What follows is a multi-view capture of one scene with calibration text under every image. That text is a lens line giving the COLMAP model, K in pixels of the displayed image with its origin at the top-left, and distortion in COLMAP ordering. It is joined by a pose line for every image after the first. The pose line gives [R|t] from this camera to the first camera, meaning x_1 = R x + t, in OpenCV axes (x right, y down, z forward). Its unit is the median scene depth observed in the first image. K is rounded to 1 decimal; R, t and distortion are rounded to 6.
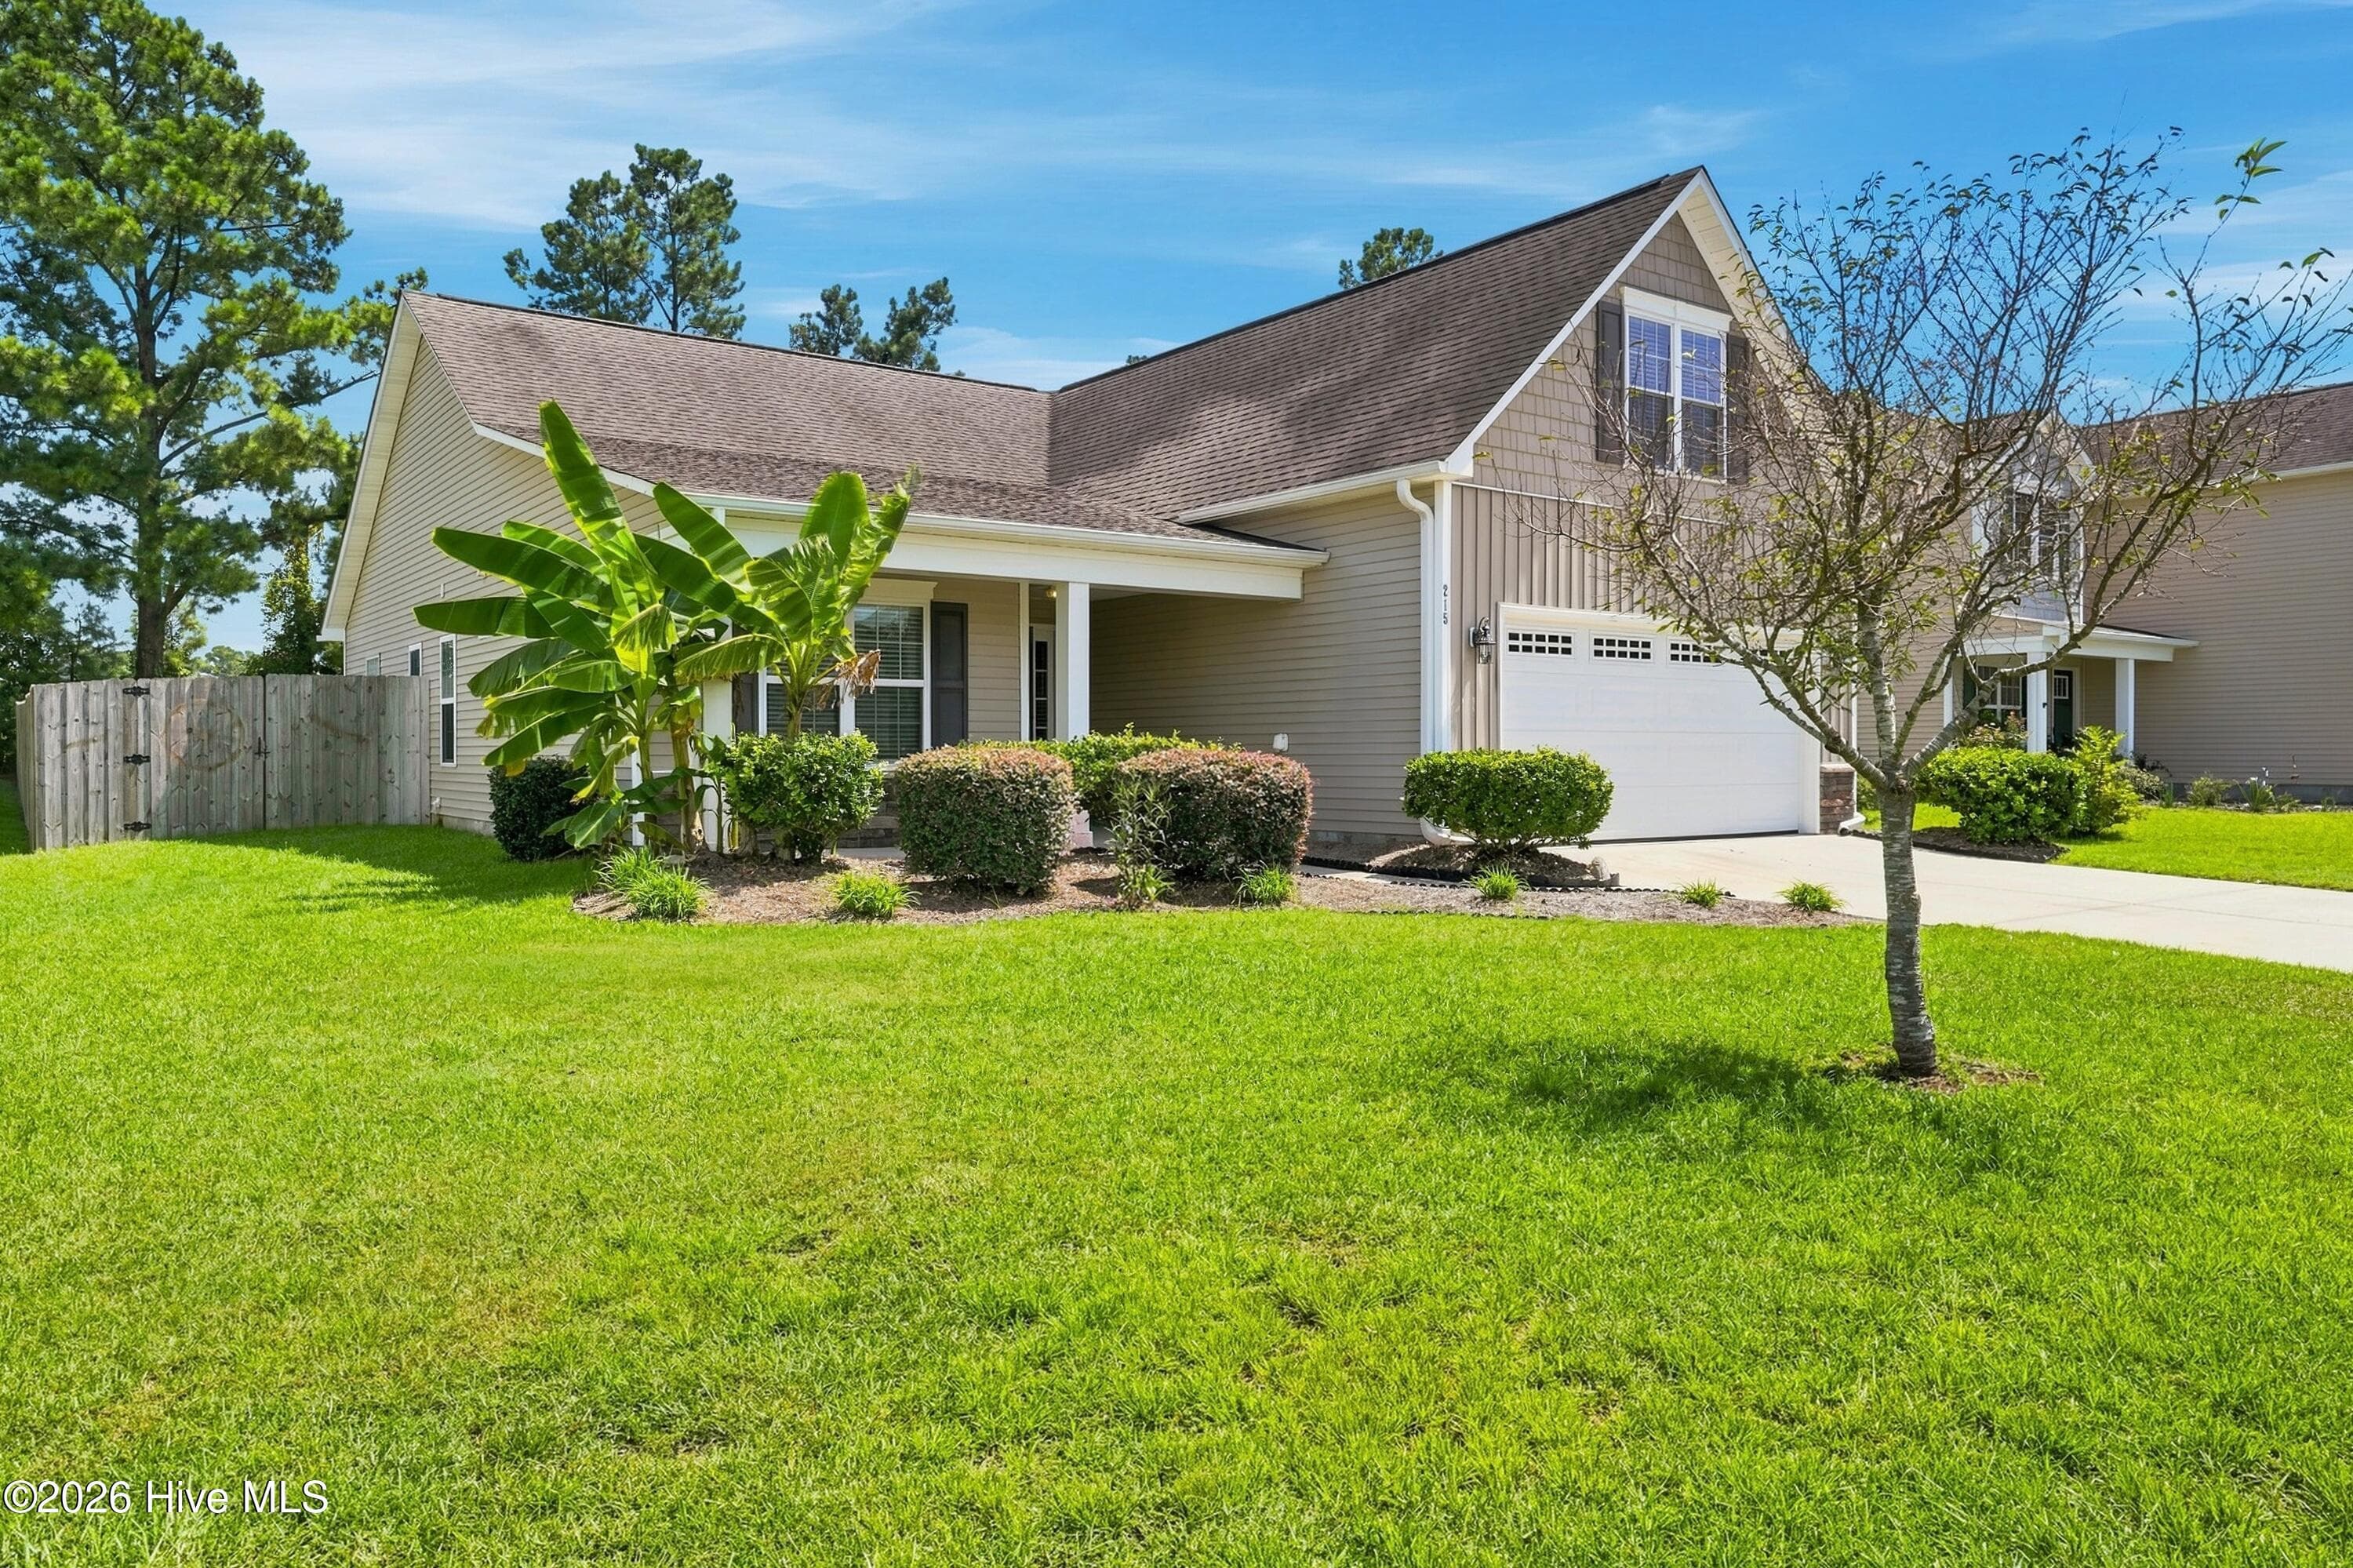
lens RADIAL K [[1574.1, 0, 1176.5], [0, 1574.1, 784.0], [0, 0, 1]] dist [0.004499, 0.002425]
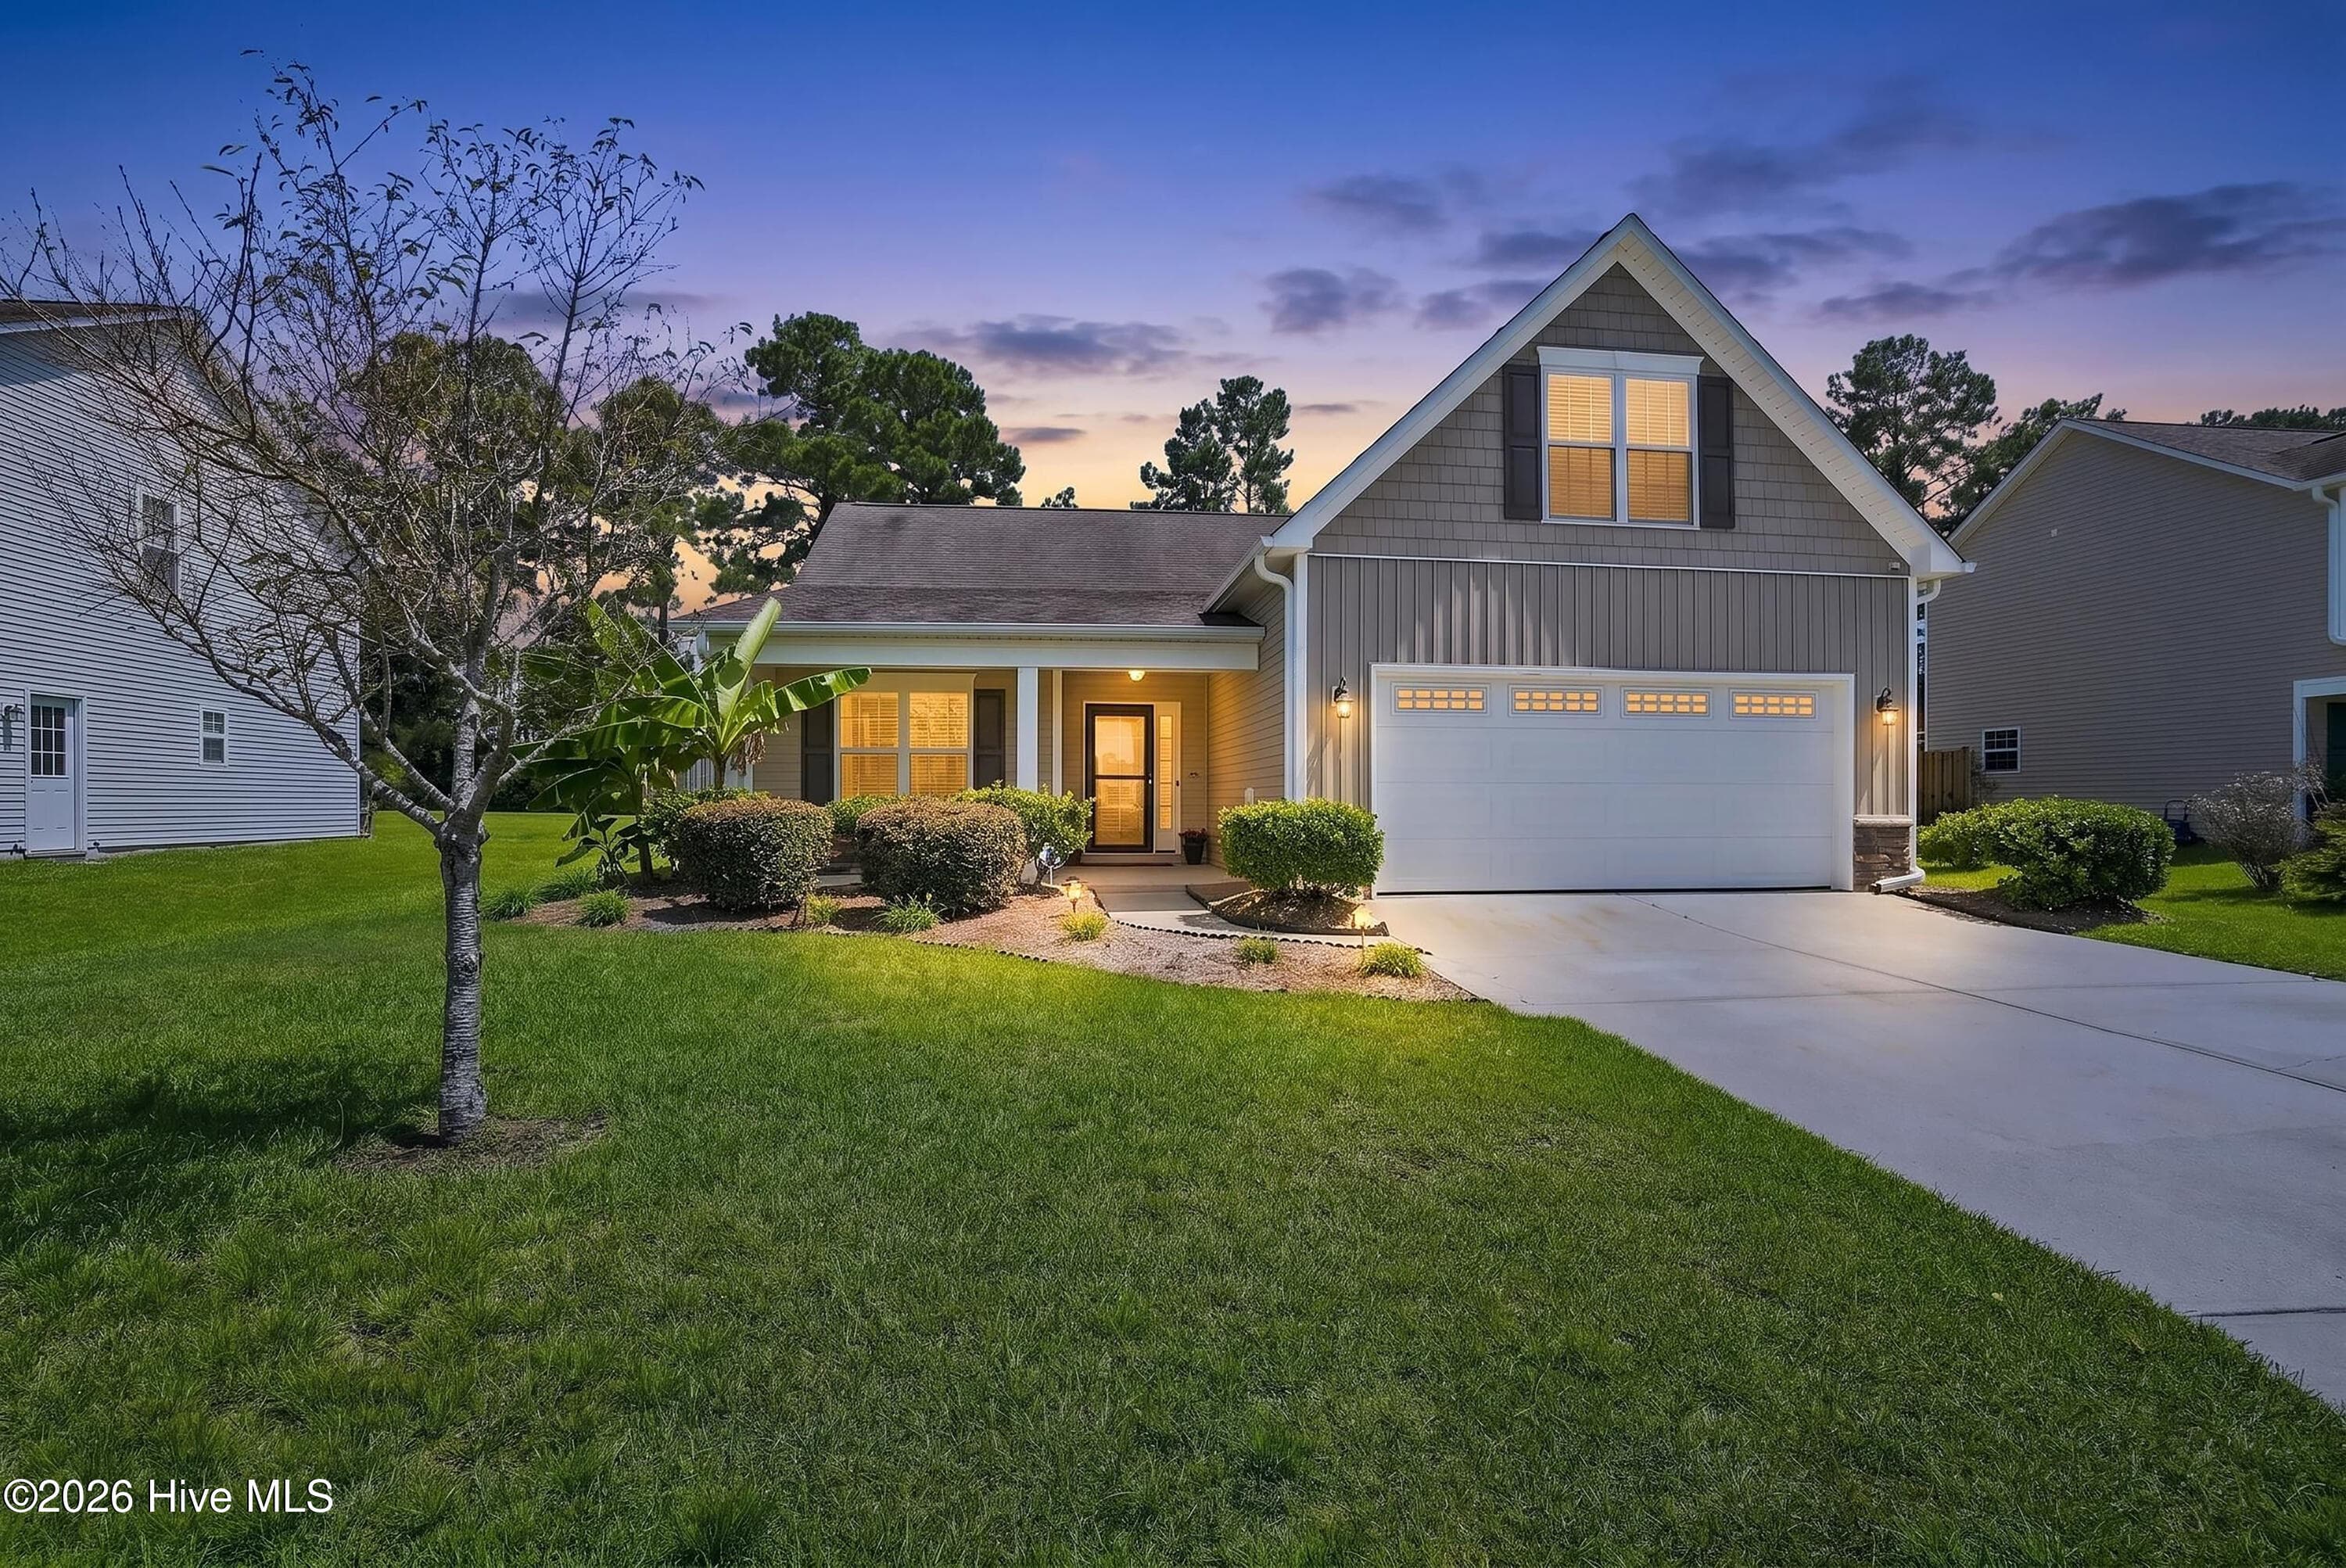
lens RADIAL K [[1163.9, 0, 1173.0], [0, 1163.9, 784.0], [0, 0, 1]] dist [-0.000070, 0.000087]
pose [[0.869126, -0.010969, -0.494469, 0.398748], [-0.007059, 0.999377, -0.034578, -0.004419], [0.494540, 0.033543, 0.868507, 0.214081]]
